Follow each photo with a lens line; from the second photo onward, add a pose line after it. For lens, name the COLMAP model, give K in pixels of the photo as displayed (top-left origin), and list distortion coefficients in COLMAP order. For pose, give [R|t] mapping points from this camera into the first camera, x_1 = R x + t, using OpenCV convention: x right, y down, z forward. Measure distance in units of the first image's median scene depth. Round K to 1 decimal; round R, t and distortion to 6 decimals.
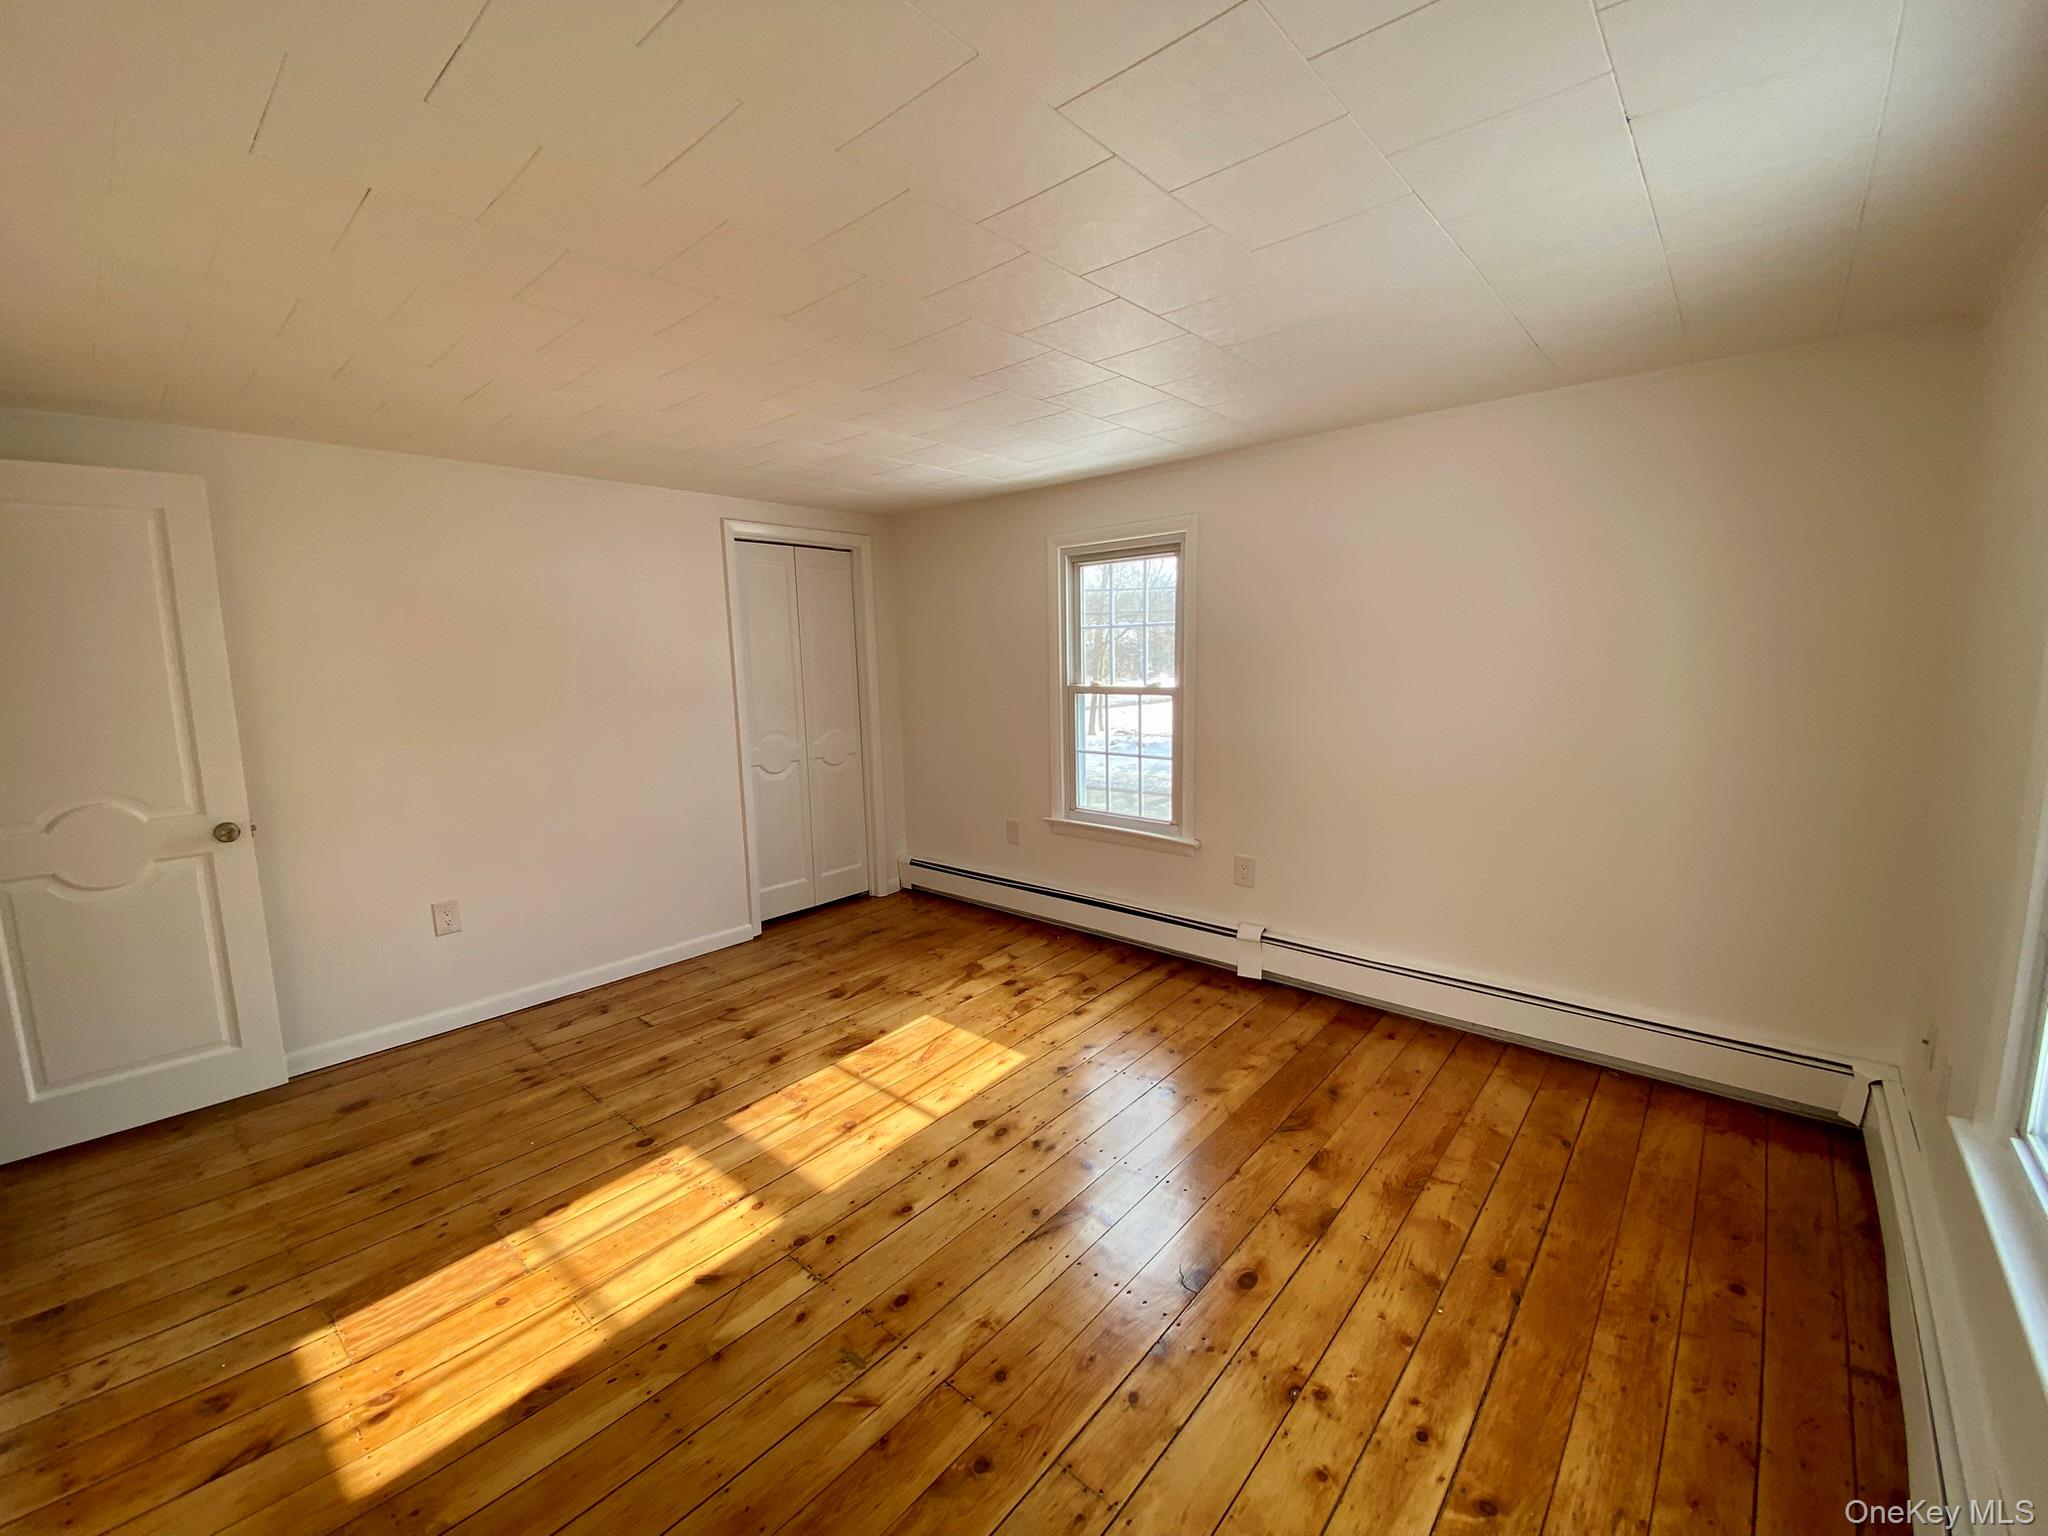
lens RADIAL K [[838.8, 0, 1024.0], [0, 838.8, 768.0], [0, 0, 1]] dist [0.037228, -0.021314]
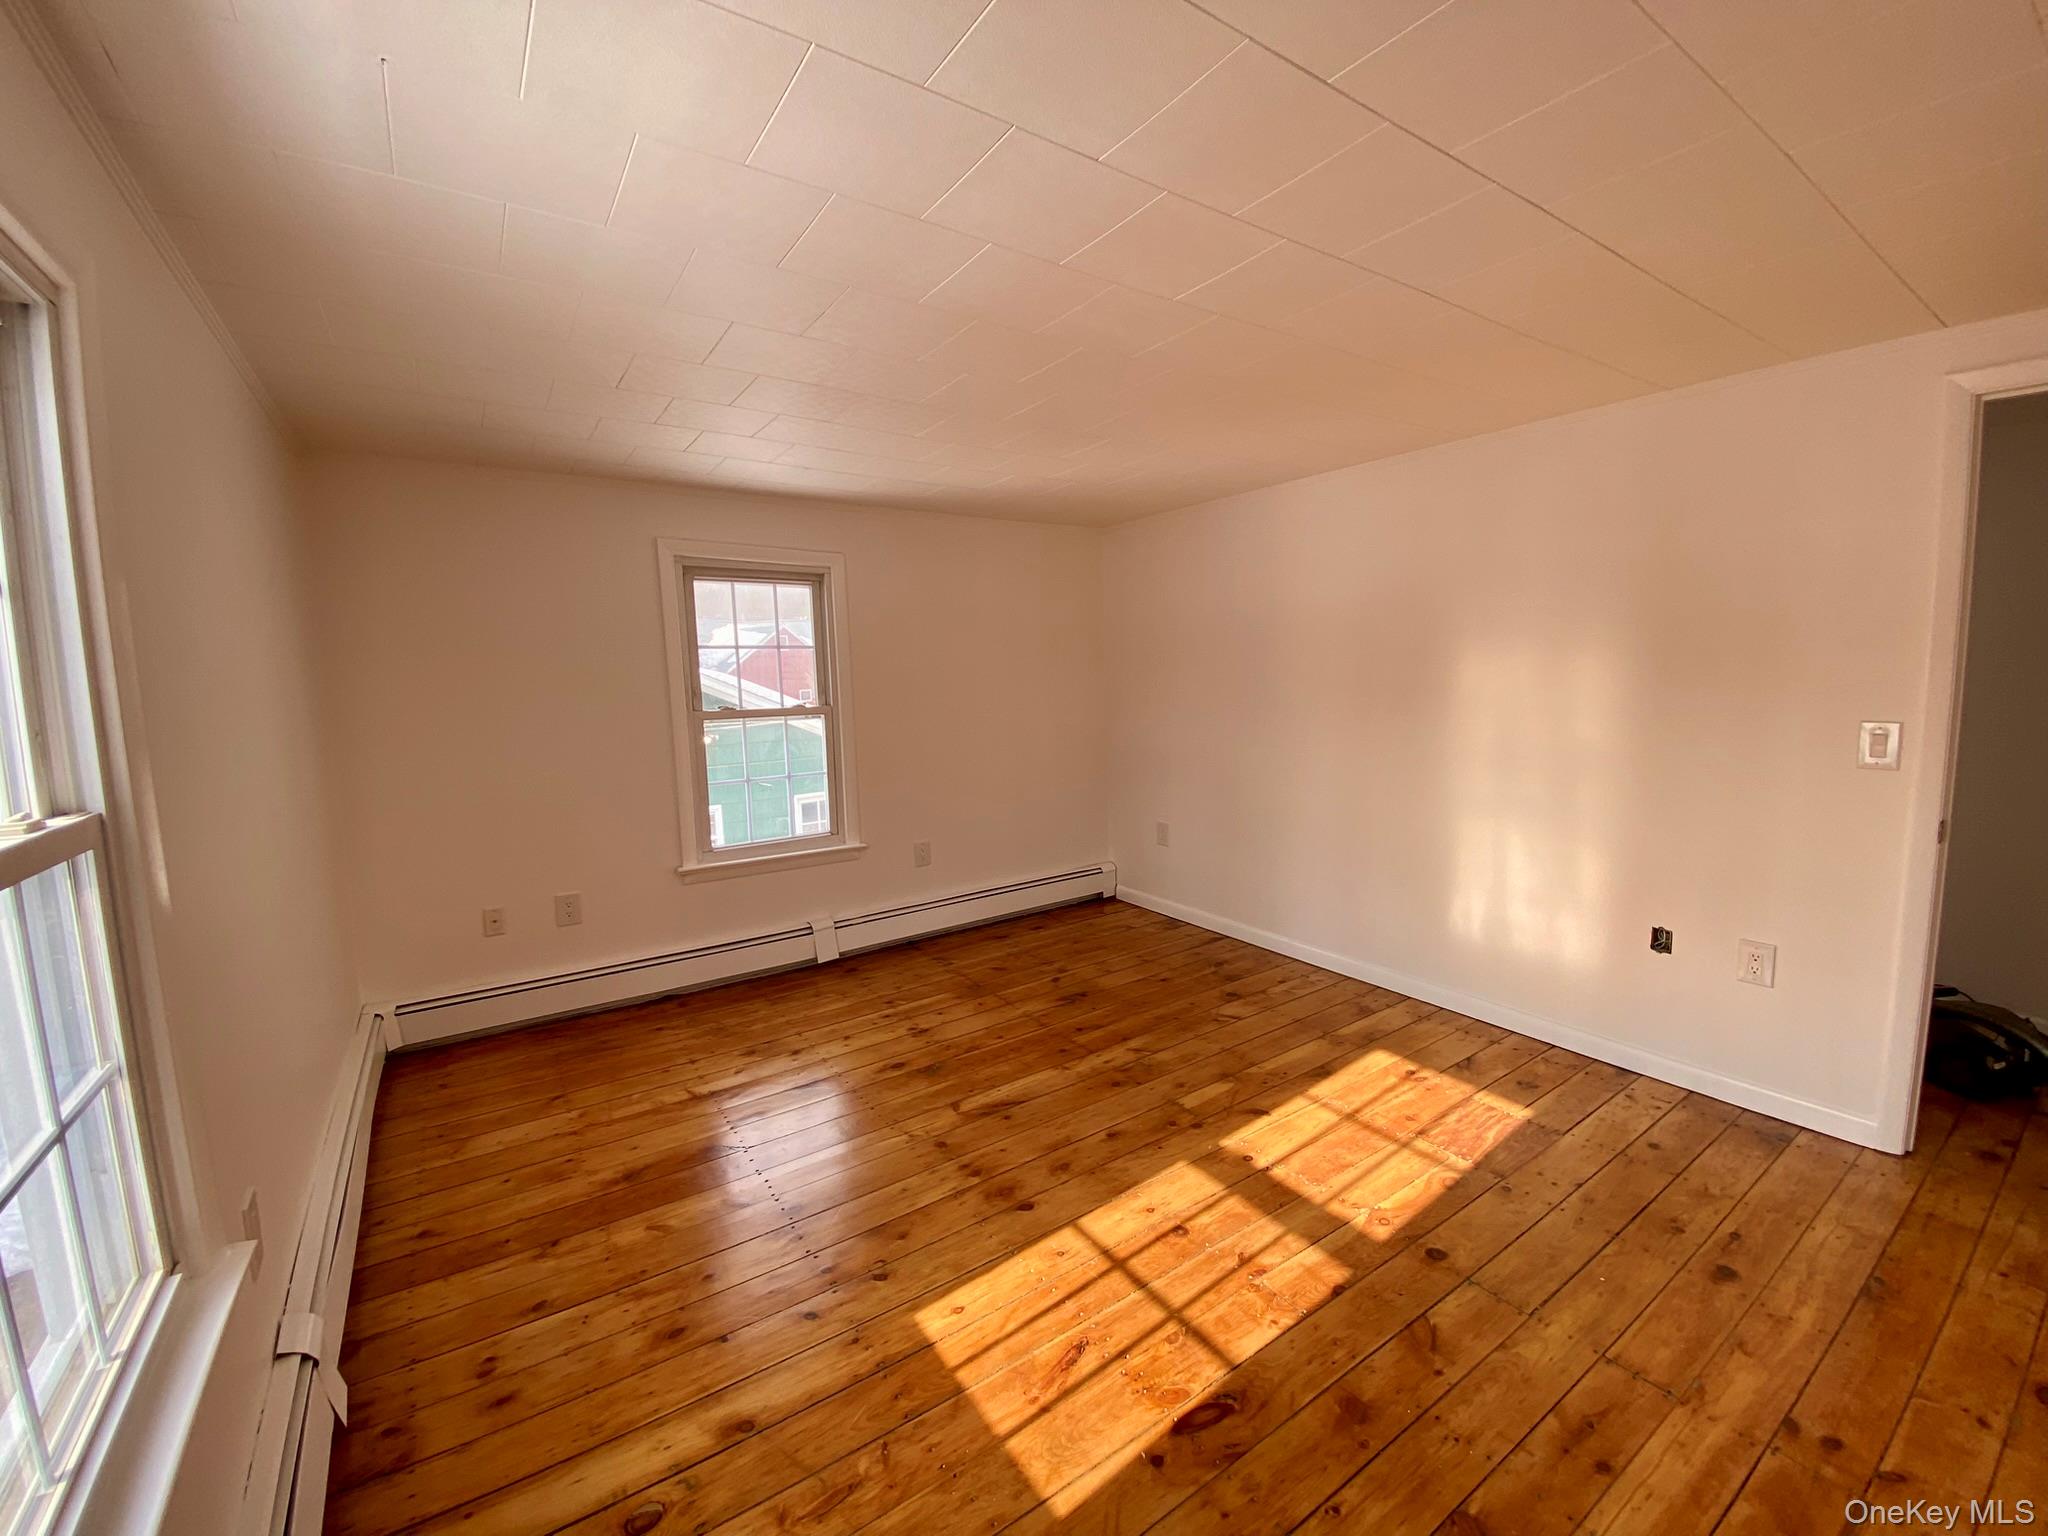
lens RADIAL K [[838.8, 0, 1024.0], [0, 838.8, 768.0], [0, 0, 1]] dist [0.037228, -0.021314]
pose [[-0.966176, 0.016219, 0.257374, -0.317022], [0.083311, 0.964137, 0.251991, -0.255666], [-0.244057, 0.264909, -0.932877, 1.906156]]
